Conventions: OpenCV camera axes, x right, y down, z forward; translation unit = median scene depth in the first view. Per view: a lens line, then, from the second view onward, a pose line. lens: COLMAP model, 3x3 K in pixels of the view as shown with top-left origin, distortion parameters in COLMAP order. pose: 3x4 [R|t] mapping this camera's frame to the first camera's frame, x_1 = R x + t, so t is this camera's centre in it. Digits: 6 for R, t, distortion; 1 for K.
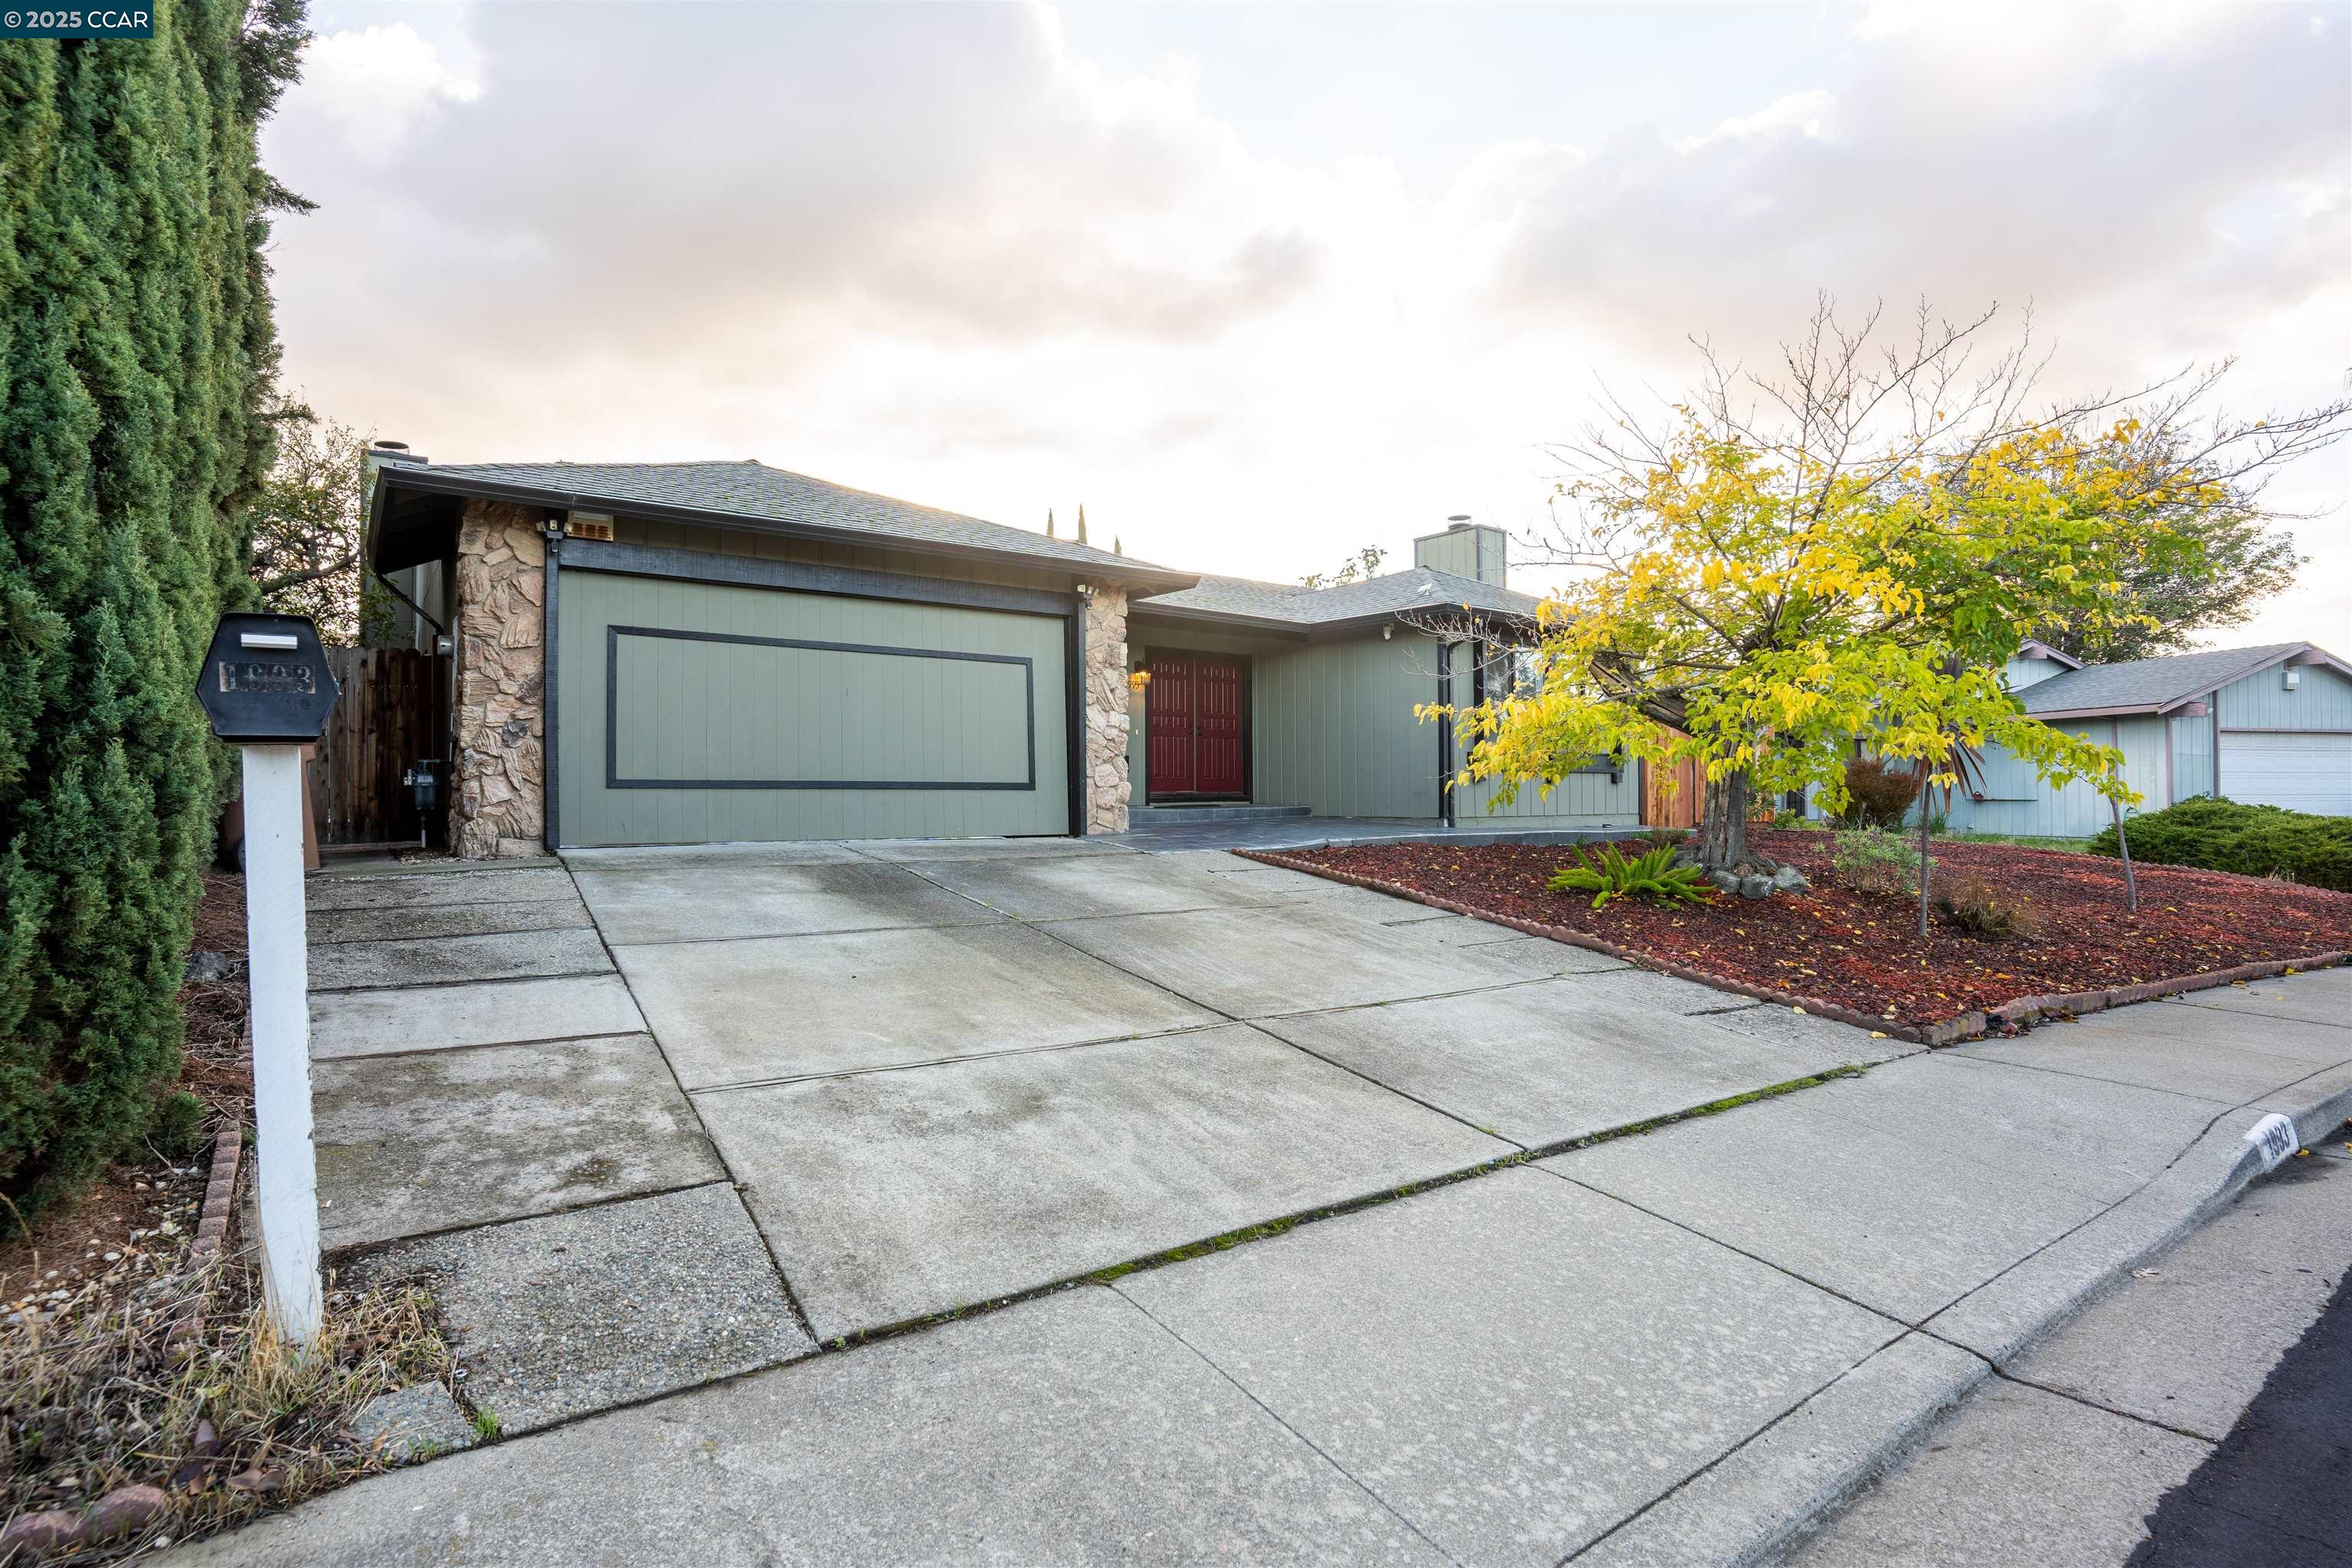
lens RADIAL K [[1186.5, 0, 1177.8], [0, 1186.5, 778.3], [0, 0, 1]] dist [-0.066601, 0.034329]
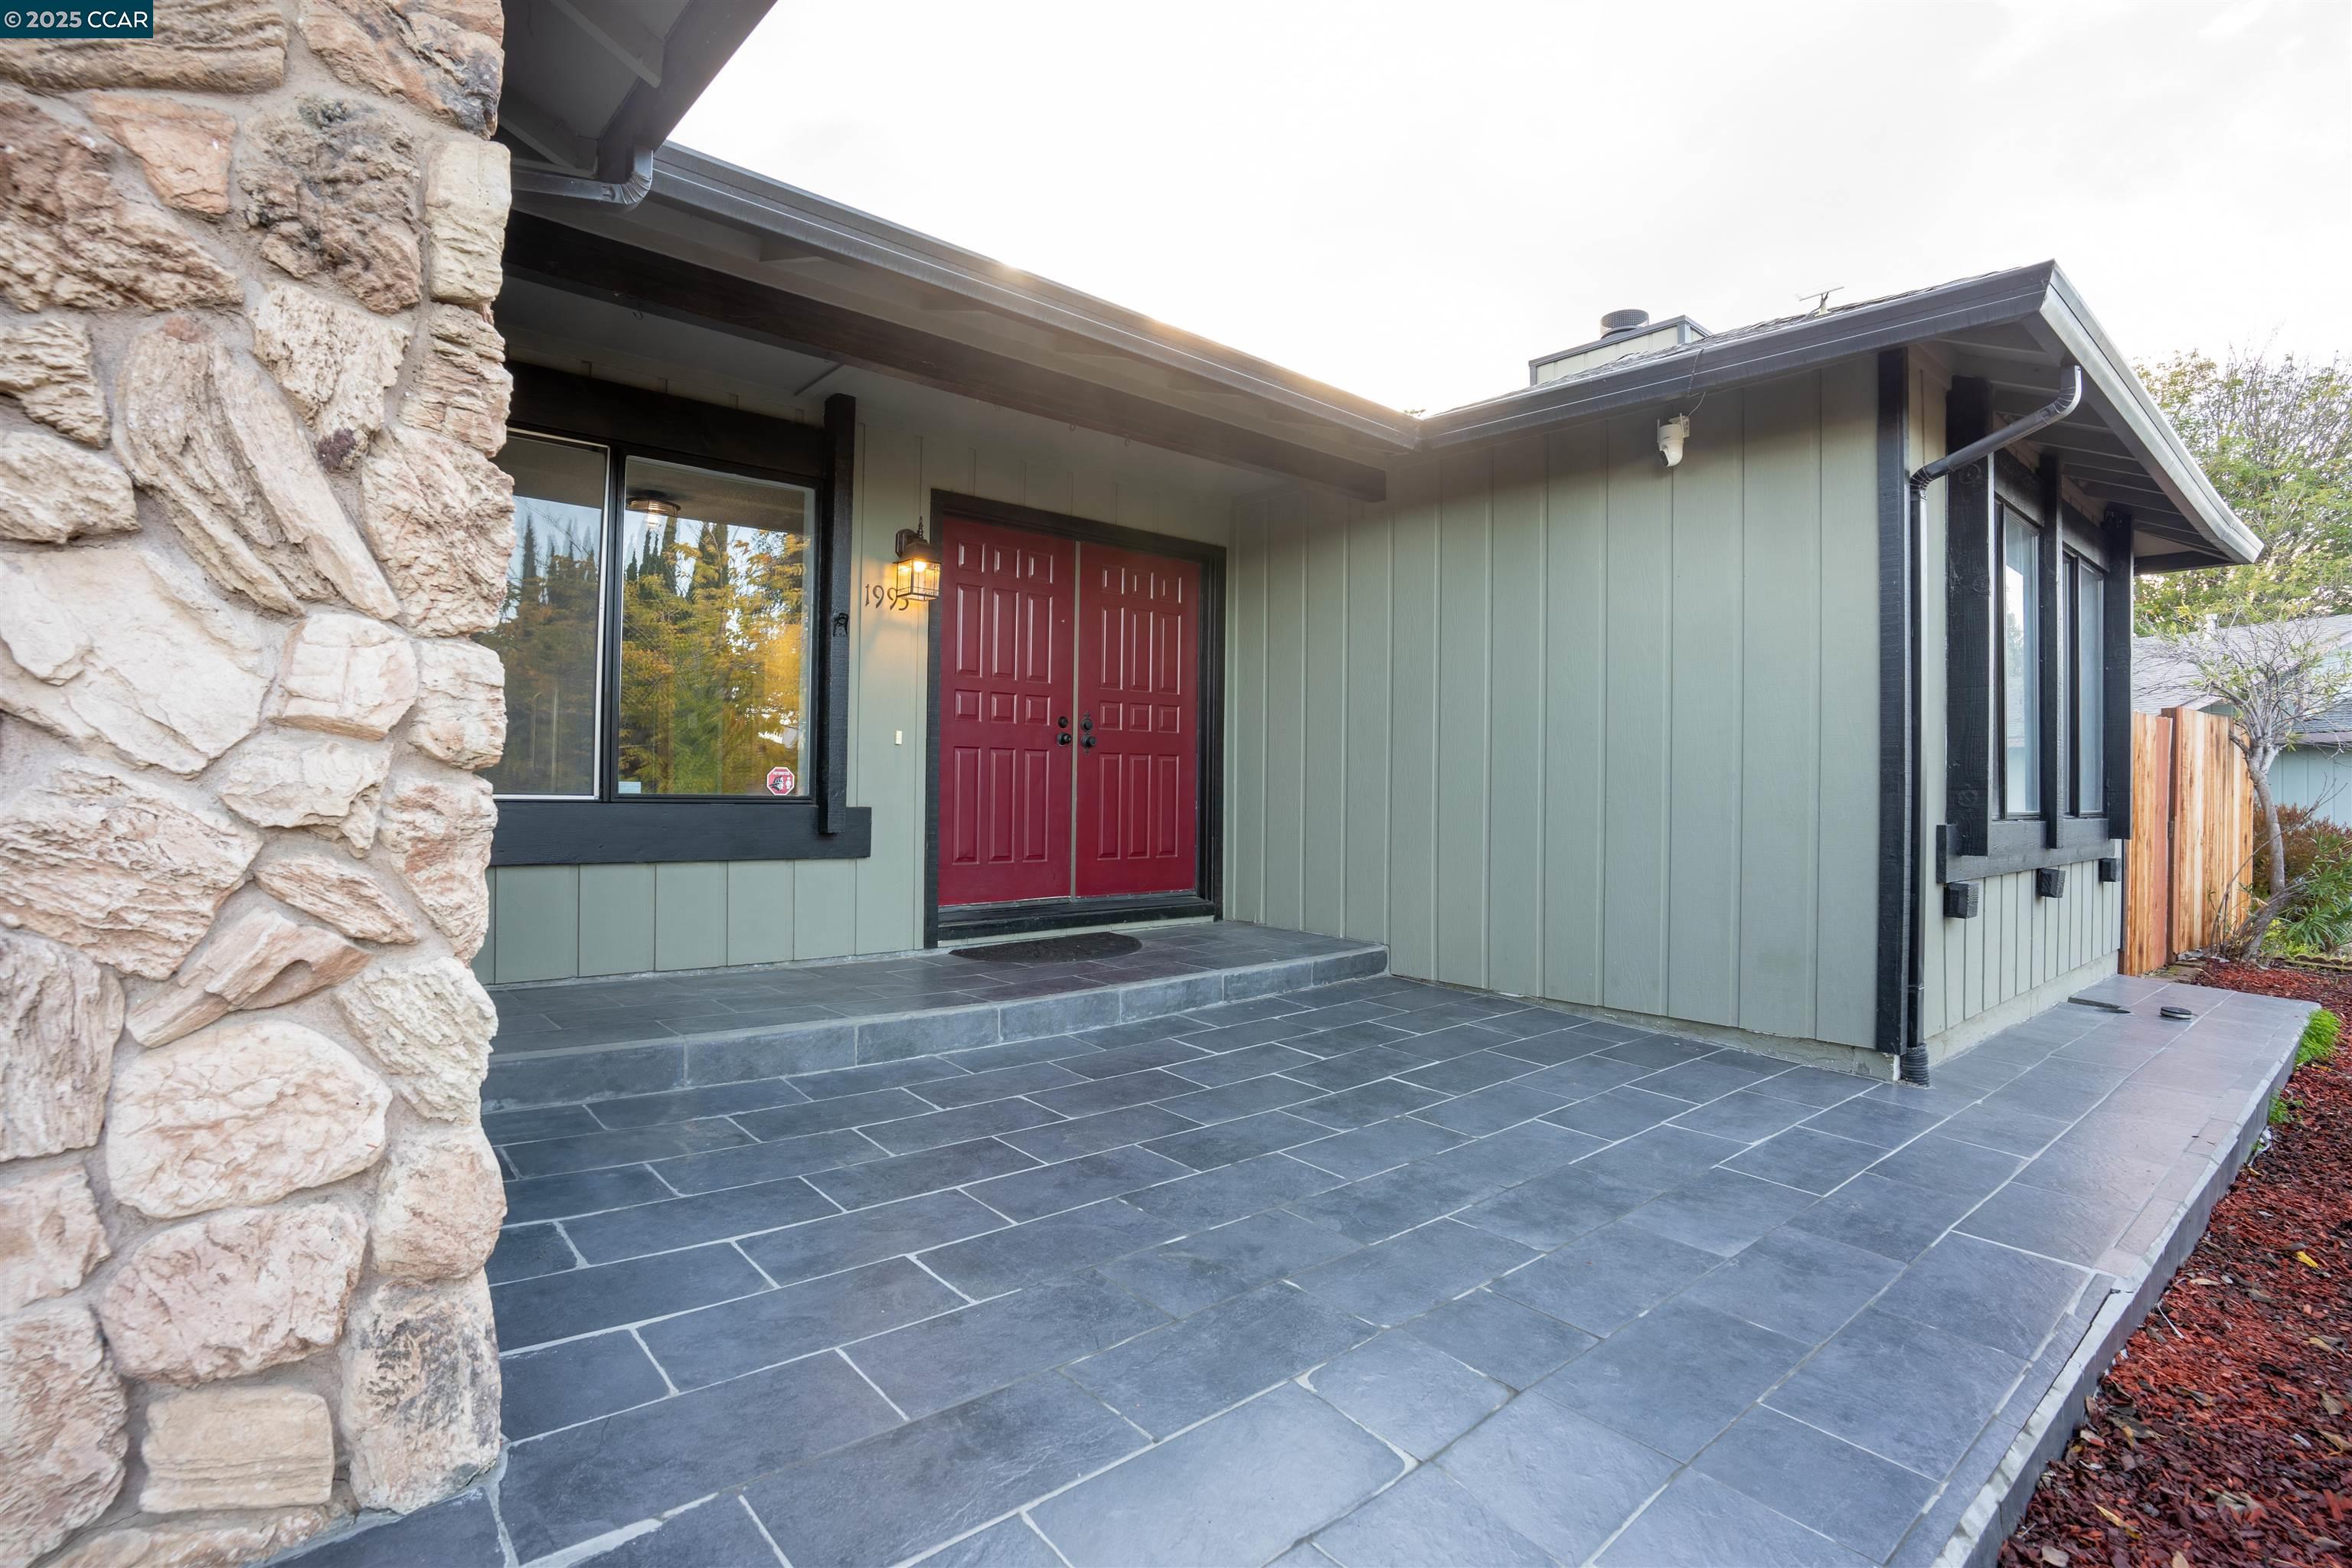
lens RADIAL K [[1186.5, 0, 1177.8], [0, 1186.5, 778.3], [0, 0, 1]] dist [-0.066601, 0.034329]
pose [[0.997665, 0.010625, 0.067460, 0.022495], [-0.011043, 0.999922, 0.005830, -0.029922], [-0.067393, -0.006562, 0.997705, 0.648939]]
